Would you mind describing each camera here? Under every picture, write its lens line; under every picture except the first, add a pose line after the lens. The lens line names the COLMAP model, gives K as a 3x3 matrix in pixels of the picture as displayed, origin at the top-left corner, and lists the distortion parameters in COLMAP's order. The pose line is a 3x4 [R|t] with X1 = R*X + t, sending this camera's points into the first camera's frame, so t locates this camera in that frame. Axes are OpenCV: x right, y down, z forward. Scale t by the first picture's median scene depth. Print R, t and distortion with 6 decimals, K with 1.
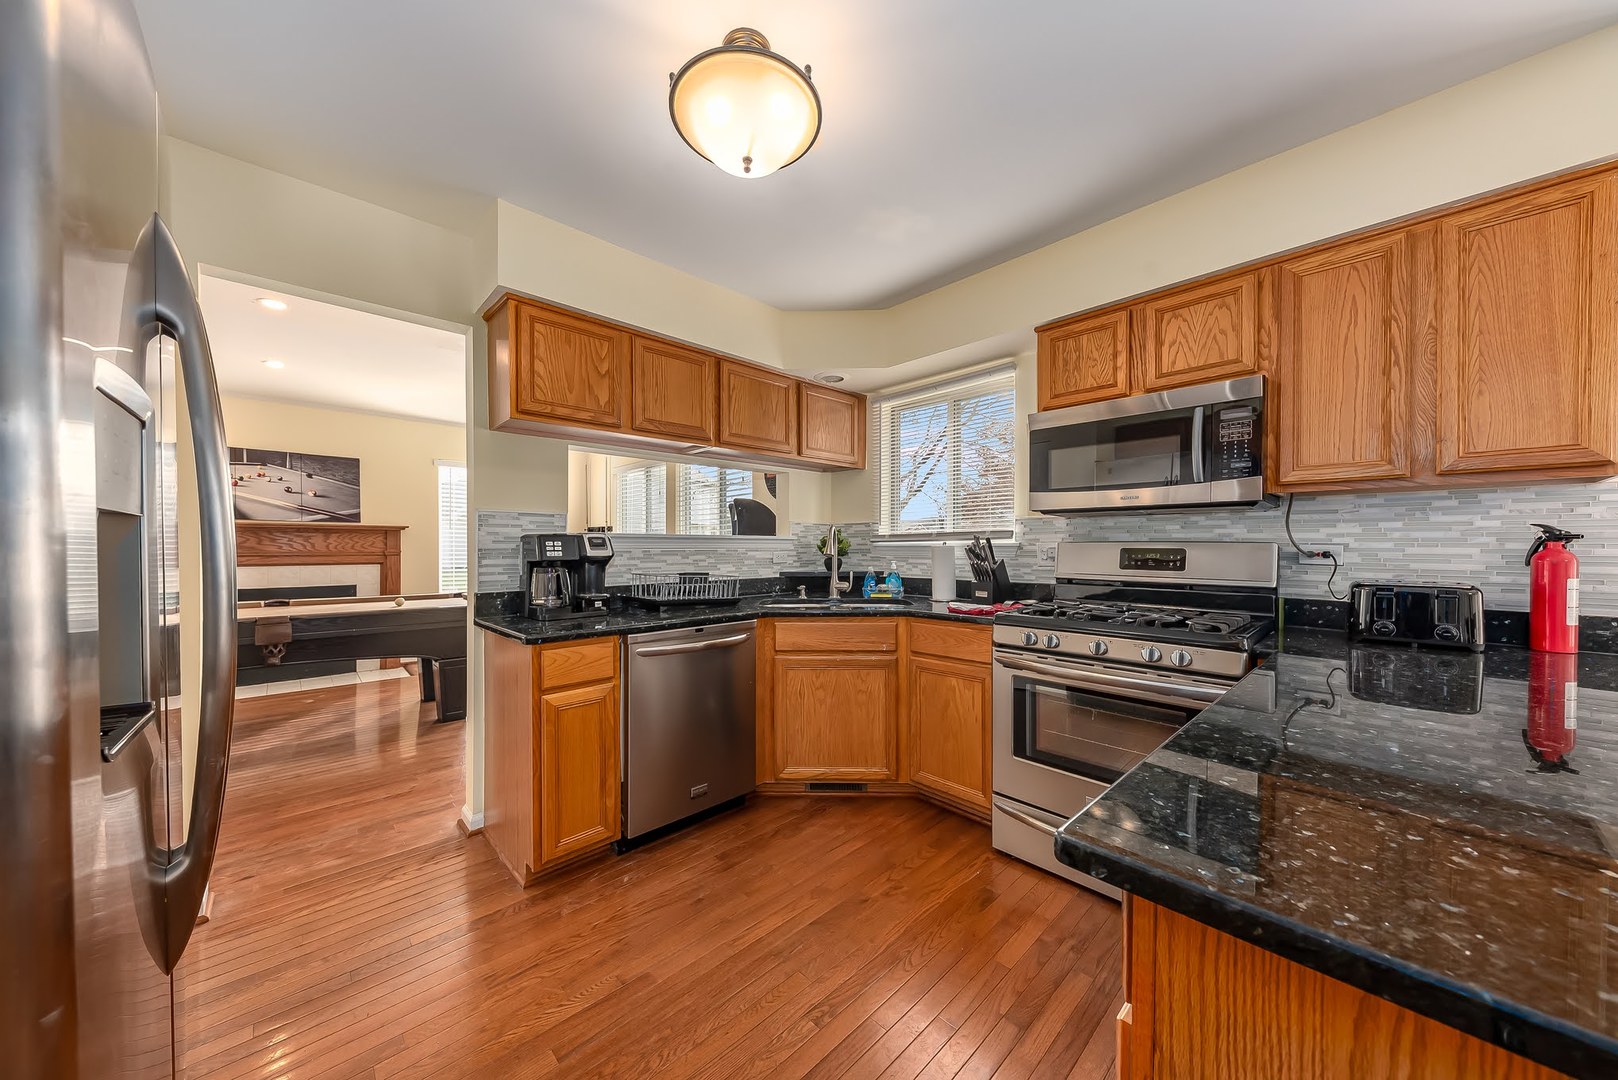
lens RADIAL K [[552.5, 0, 804.0], [0, 552.5, 548.9], [0, 0, 1]] dist [0.018098, -0.005410]
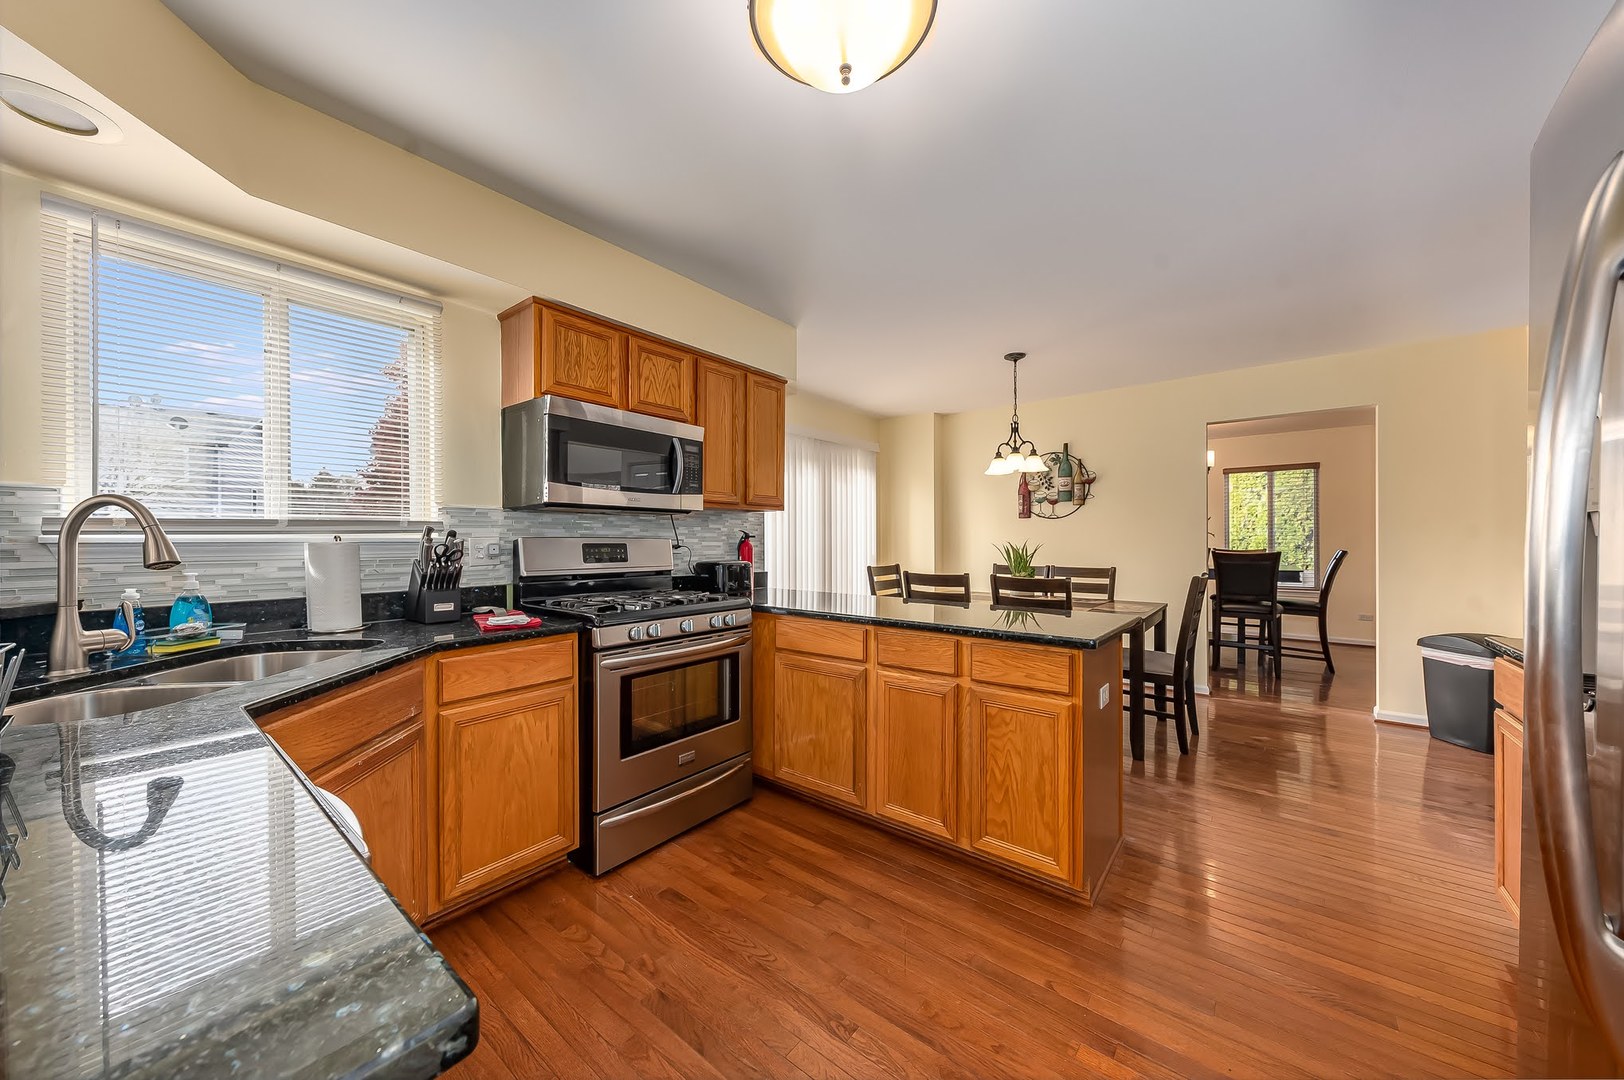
lens RADIAL K [[554.6, 0, 807.0], [0, 554.6, 549.0], [0, 0, 1]] dist [0.018098, -0.005410]
pose [[-0.131638, -0.015385, 0.991178, -0.514854], [0.008013, 0.999830, 0.016583, -0.005131], [-0.991265, 0.010126, -0.131493, 0.667842]]
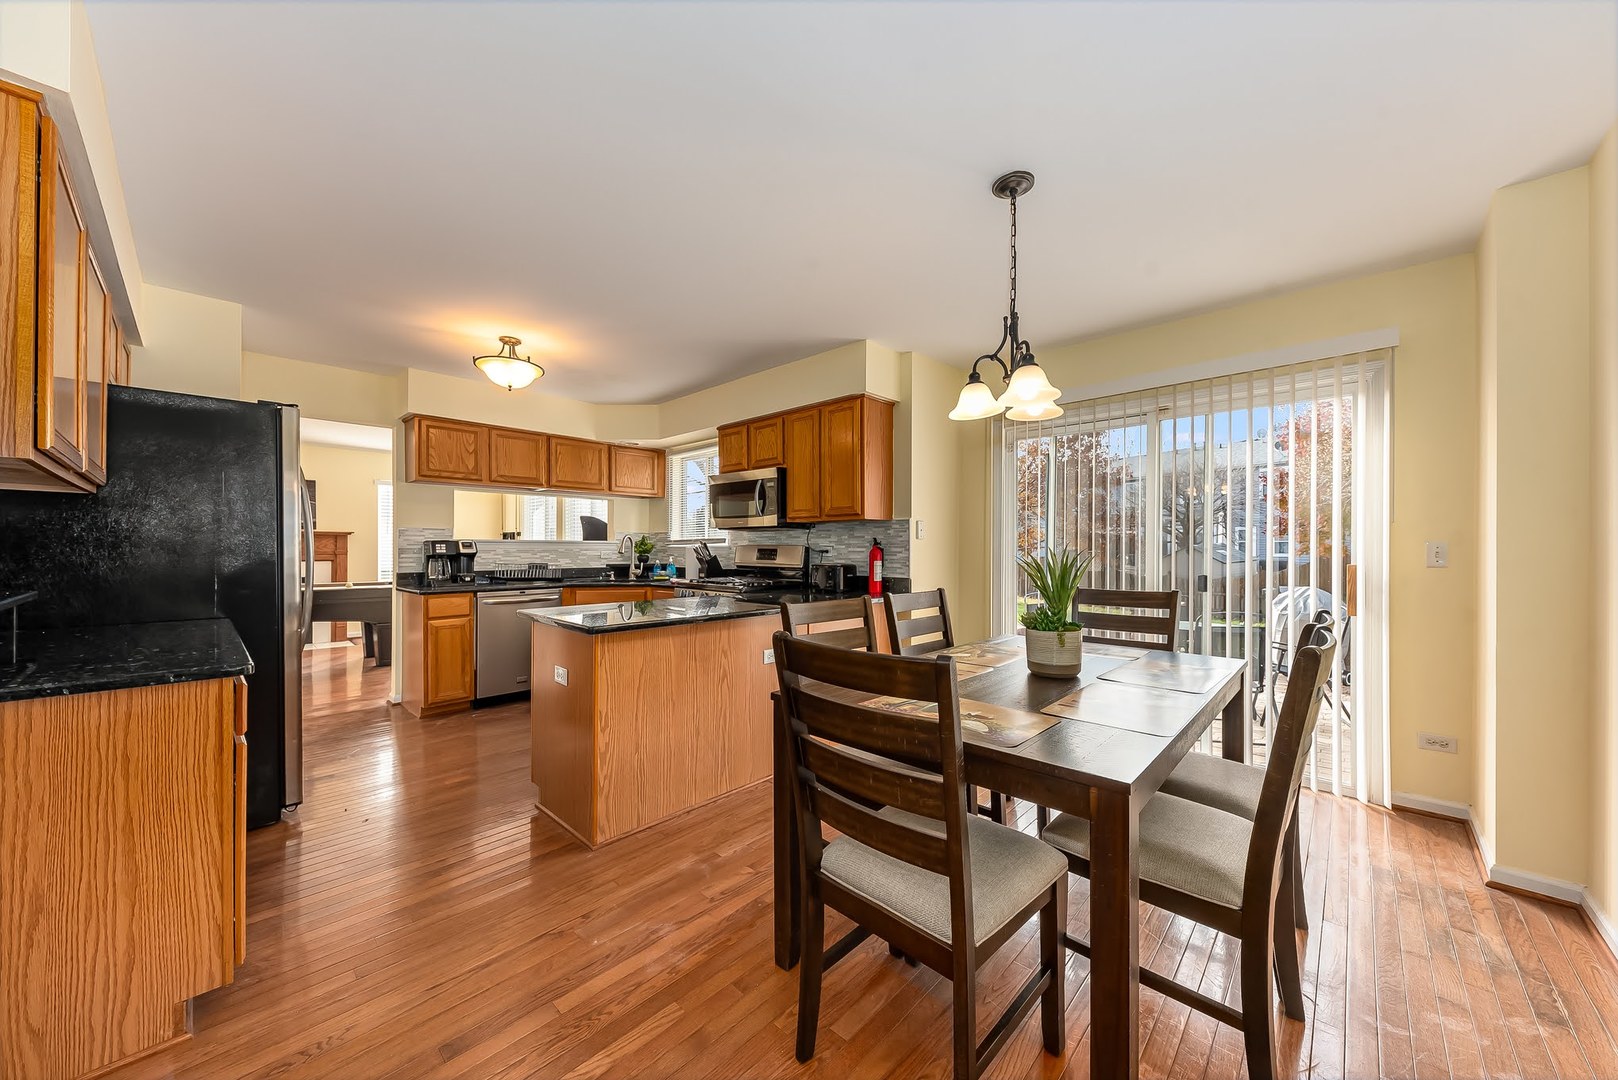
lens RADIAL K [[578.7, 0, 809.2], [0, 578.7, 548.4], [0, 0, 1]] dist [0.011199, 0.000028]
pose [[0.998610, -0.000087, 0.052716, 0.604208], [0.000350, 0.999988, -0.004981, 0.008707], [-0.052715, 0.004993, 0.998597, -0.896296]]
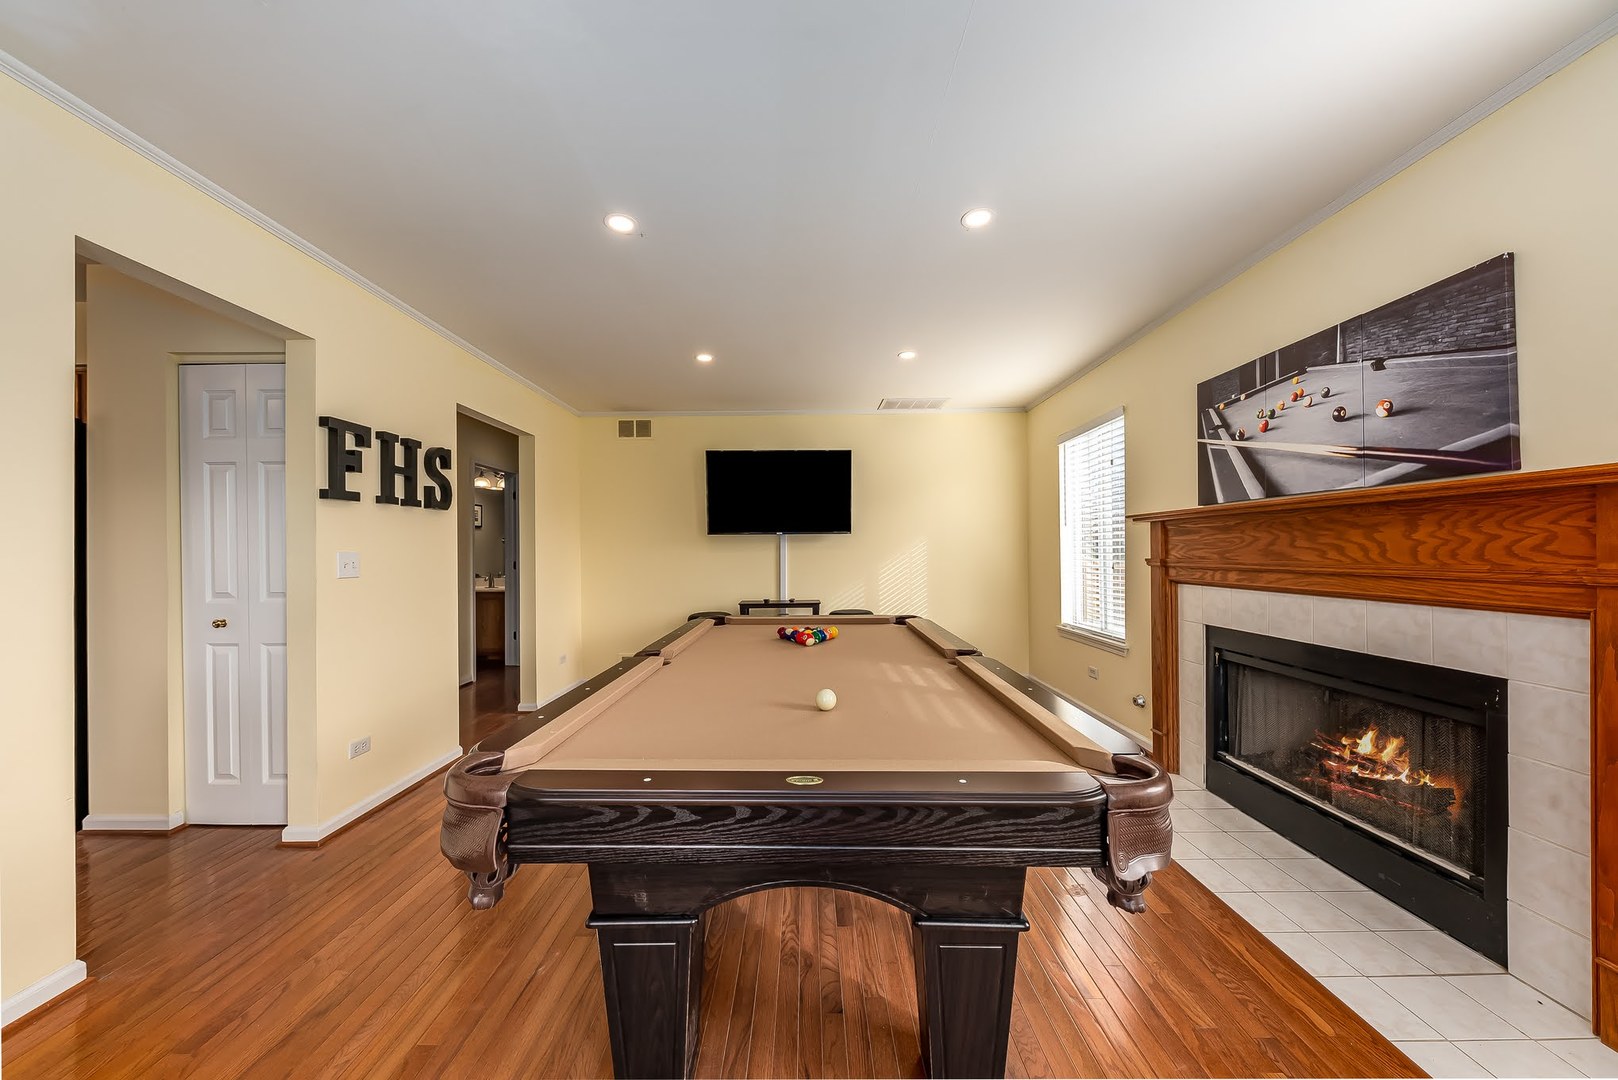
lens RADIAL K [[552.5, 0, 804.0], [0, 552.5, 548.9], [0, 0, 1]] dist [0.018098, -0.005410]
pose [[-0.691038, 0.000357, -0.722819, -0.692757], [0.002903, 0.999993, -0.002281, -0.013129], [0.722813, -0.003675, -0.691034, 1.978280]]
